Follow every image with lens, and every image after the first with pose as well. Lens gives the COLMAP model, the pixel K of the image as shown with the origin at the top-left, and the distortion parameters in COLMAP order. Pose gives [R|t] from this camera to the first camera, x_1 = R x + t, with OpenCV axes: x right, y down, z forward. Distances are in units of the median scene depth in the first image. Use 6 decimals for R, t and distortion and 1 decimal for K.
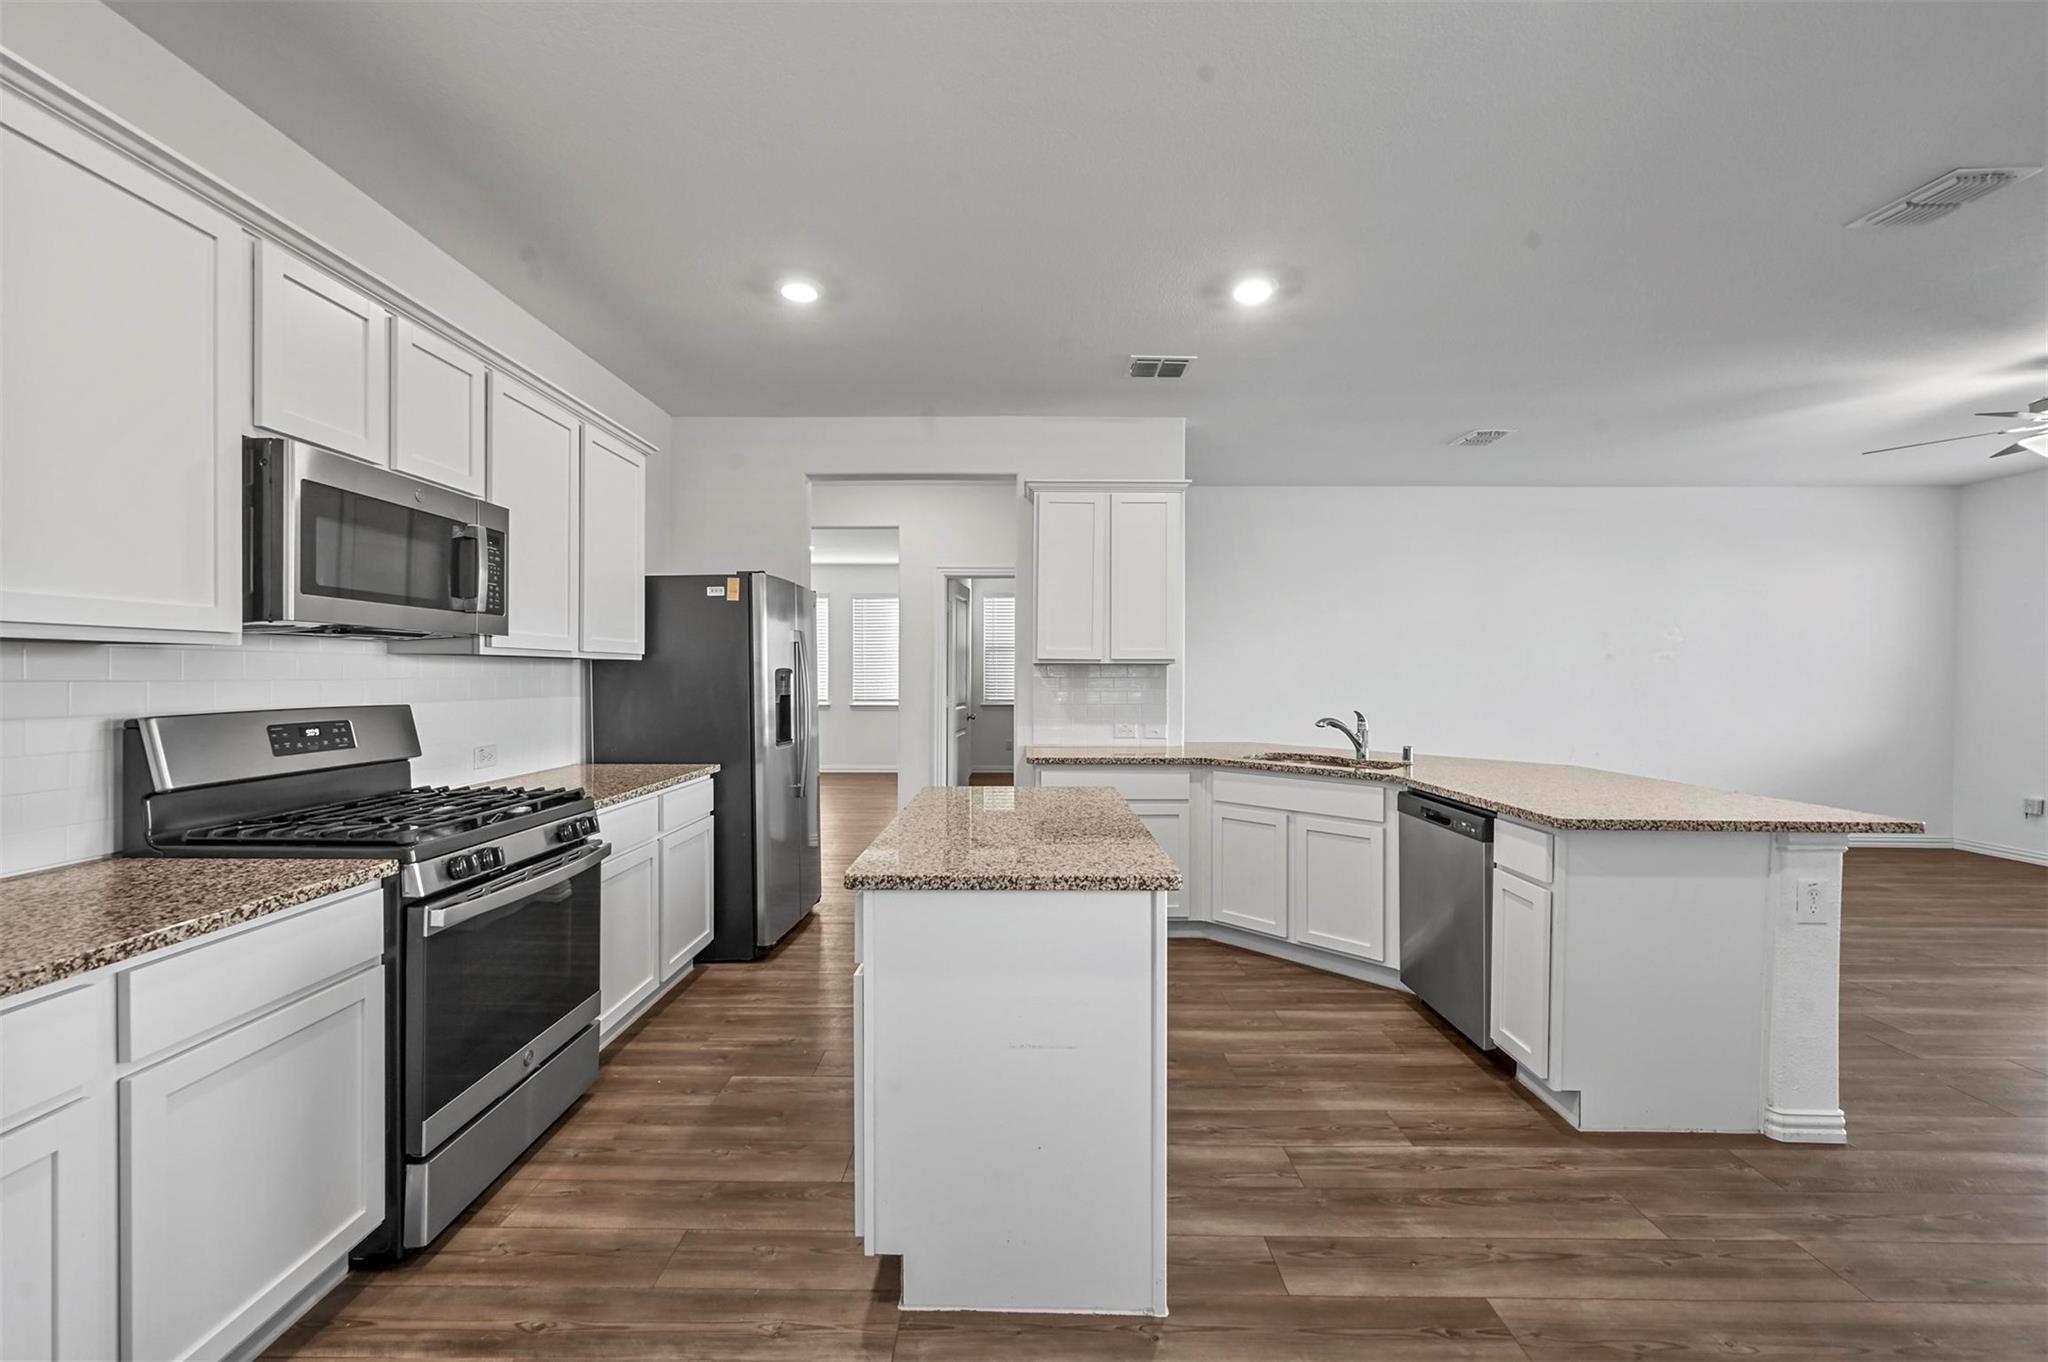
lens RADIAL K [[815.2, 0, 1020.0], [0, 815.2, 674.4], [0, 0, 1]] dist [-0.000338, 0.000287]
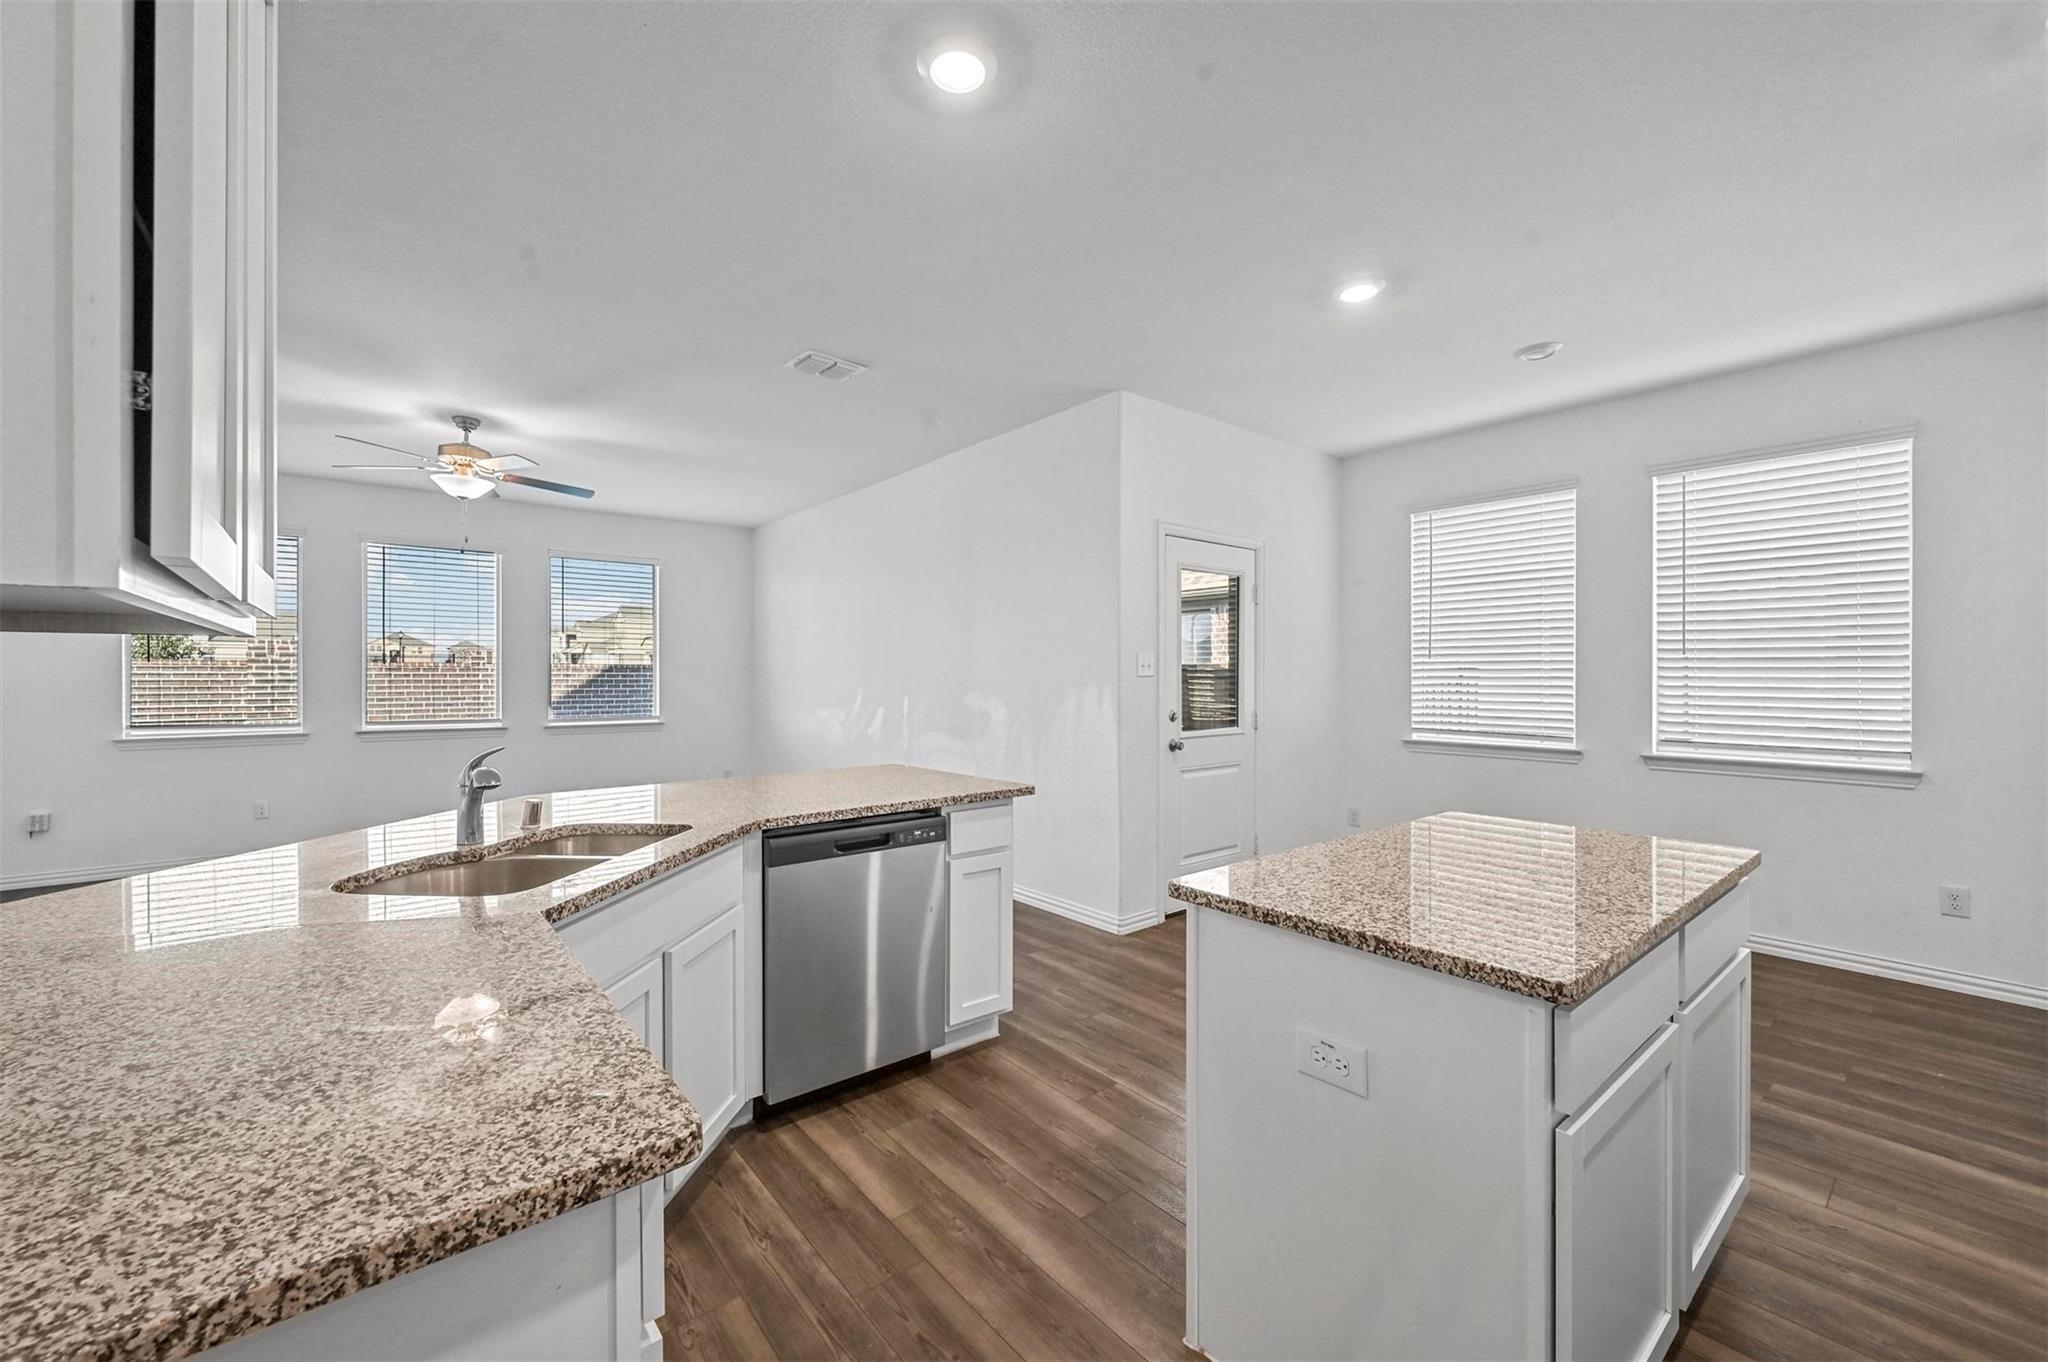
lens RADIAL K [[815.2, 0, 1013.8], [0, 815.2, 694.7], [0, 0, 1]] dist [-0.000338, 0.000287]
pose [[-0.656322, -0.009690, 0.754419, -0.248837], [-0.004909, 0.999951, 0.008573, 0.018167], [-0.754465, 0.001923, -0.656337, 1.628564]]
